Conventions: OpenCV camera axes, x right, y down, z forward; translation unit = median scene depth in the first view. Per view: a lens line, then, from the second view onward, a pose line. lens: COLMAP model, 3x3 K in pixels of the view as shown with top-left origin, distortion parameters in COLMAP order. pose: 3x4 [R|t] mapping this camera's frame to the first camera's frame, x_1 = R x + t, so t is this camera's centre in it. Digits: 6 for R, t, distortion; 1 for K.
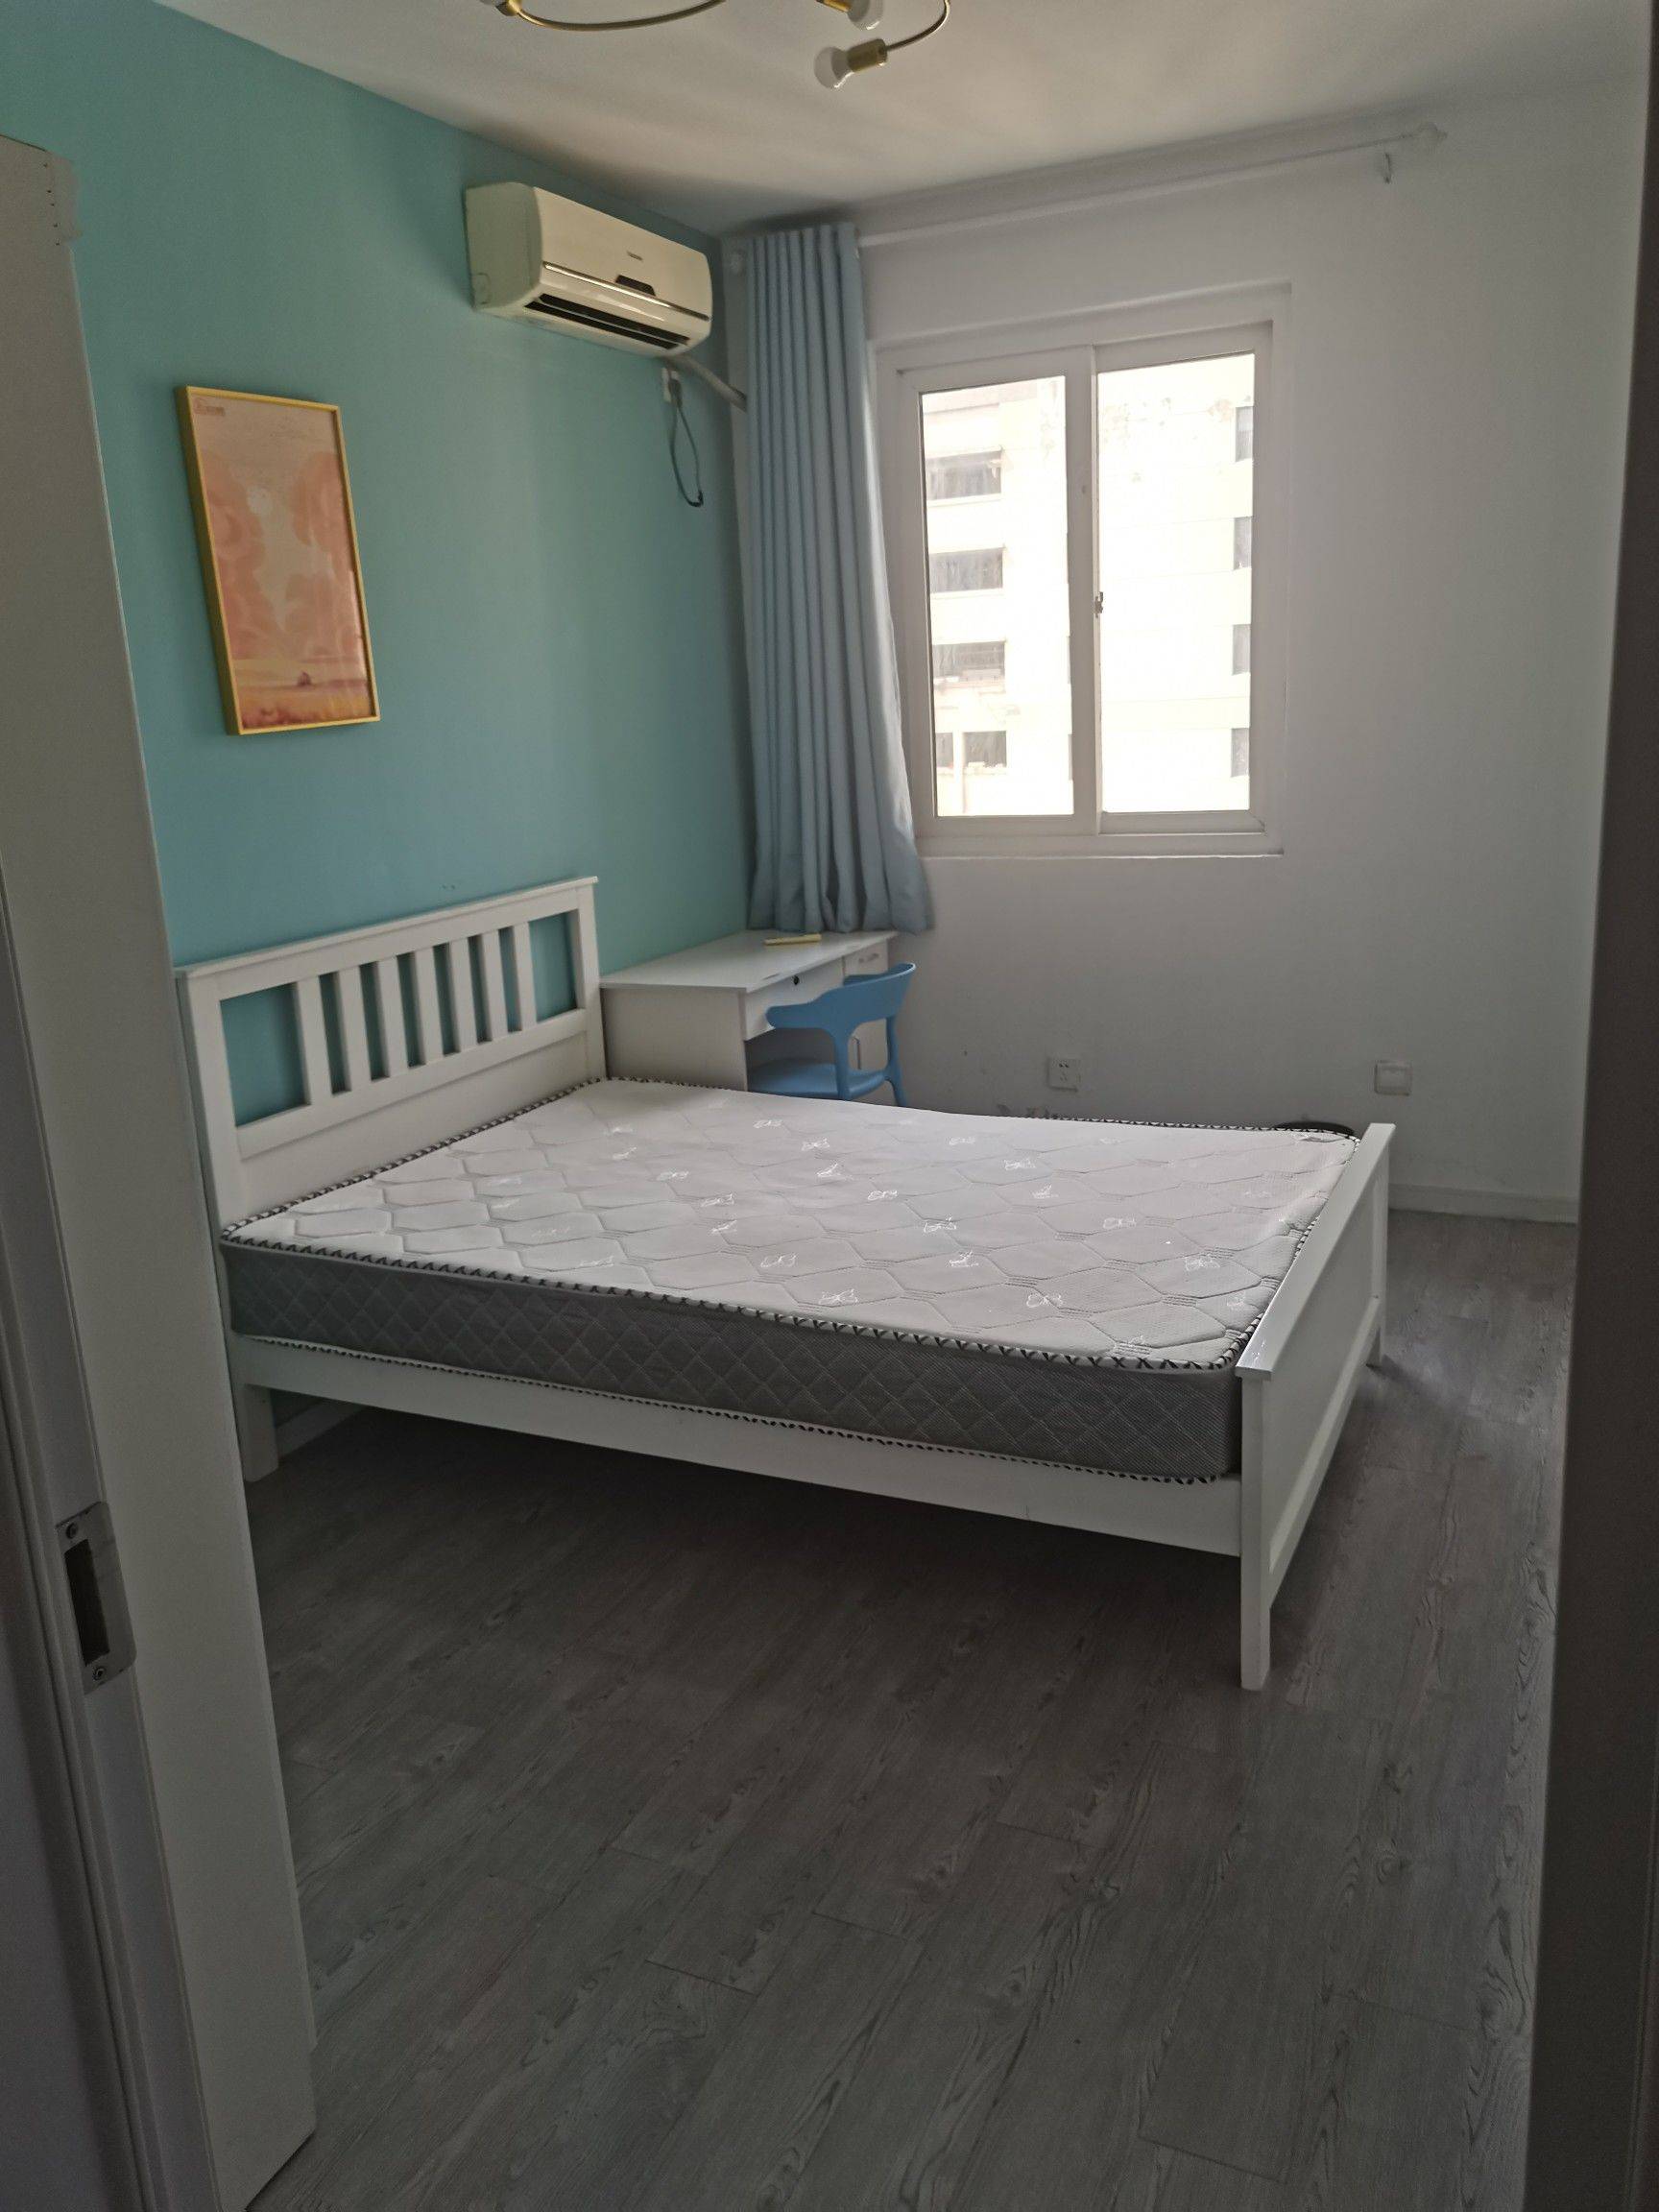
lens RADIAL K [[1689.4, 0, 819.1], [0, 1689.4, 1116.3], [0, 0, 1]] dist [0.062747, -0.059605]
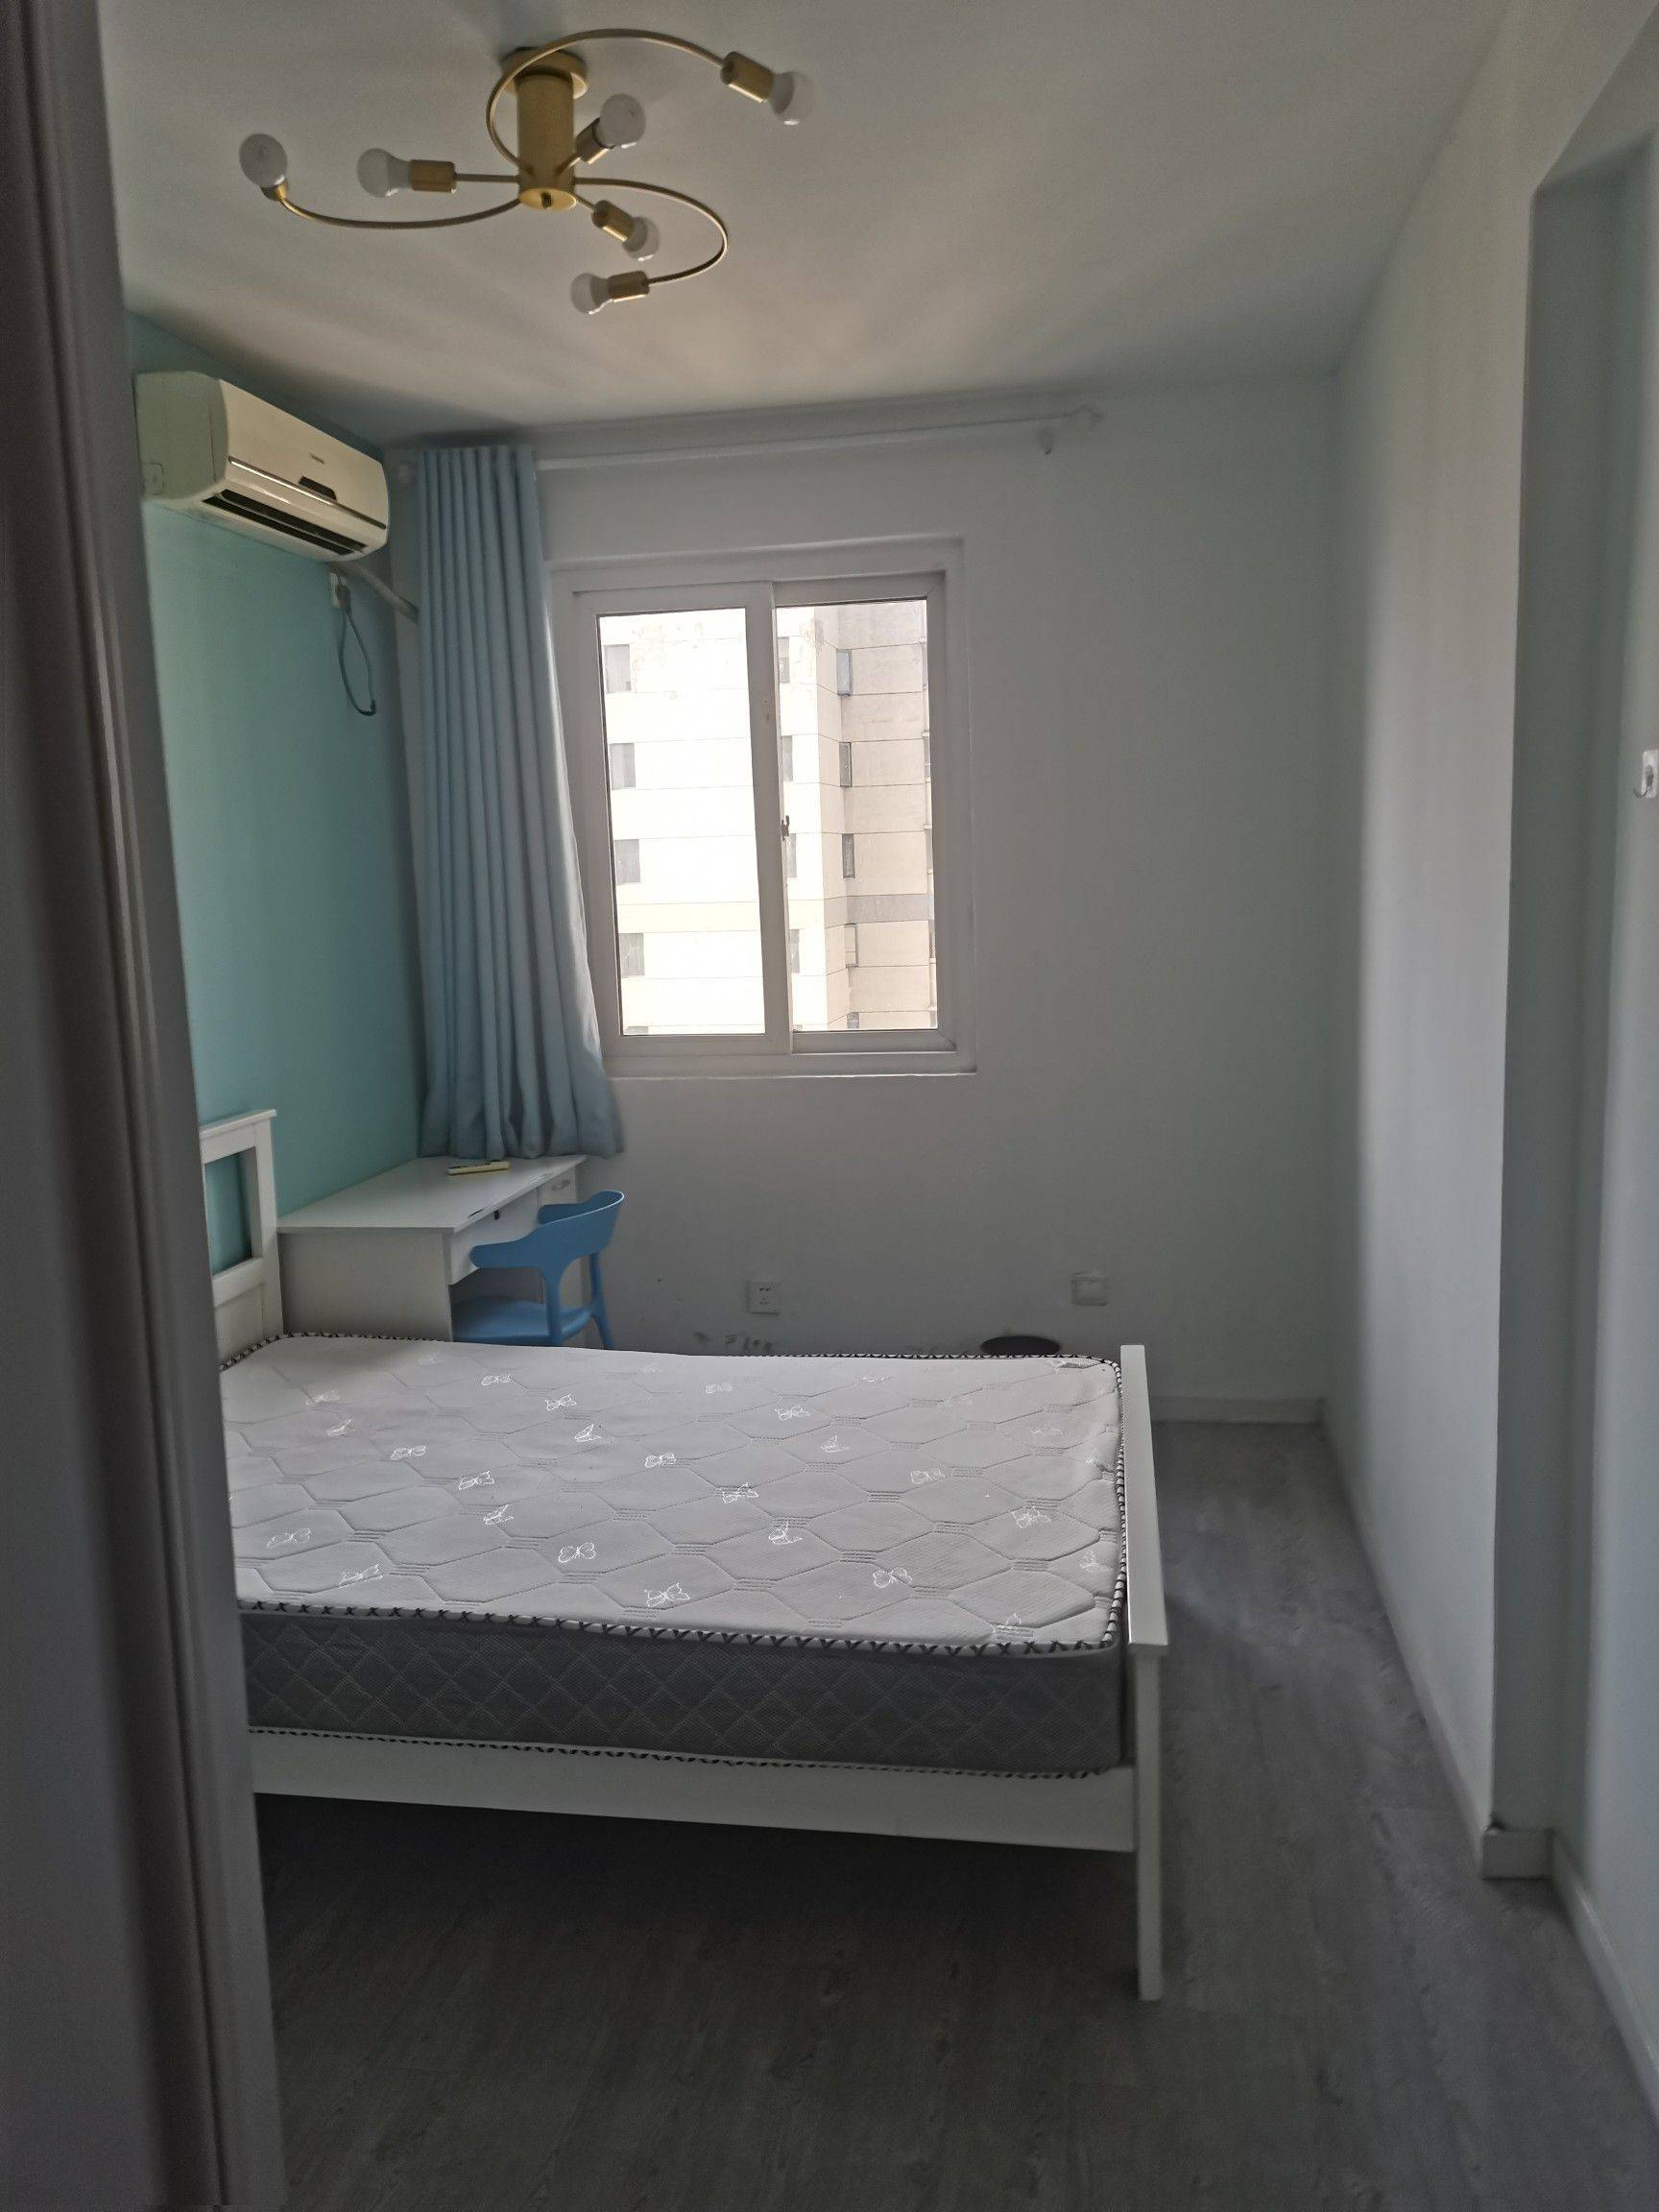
lens RADIAL K [[1689.4, 0, 819.1], [0, 1689.4, 1116.3], [0, 0, 1]] dist [0.062747, -0.059605]
pose [[0.964681, -0.020614, 0.262612, -0.104340], [0.050192, 0.993053, -0.106427, -0.032266], [-0.258594, 0.115849, 0.959014, 0.074600]]
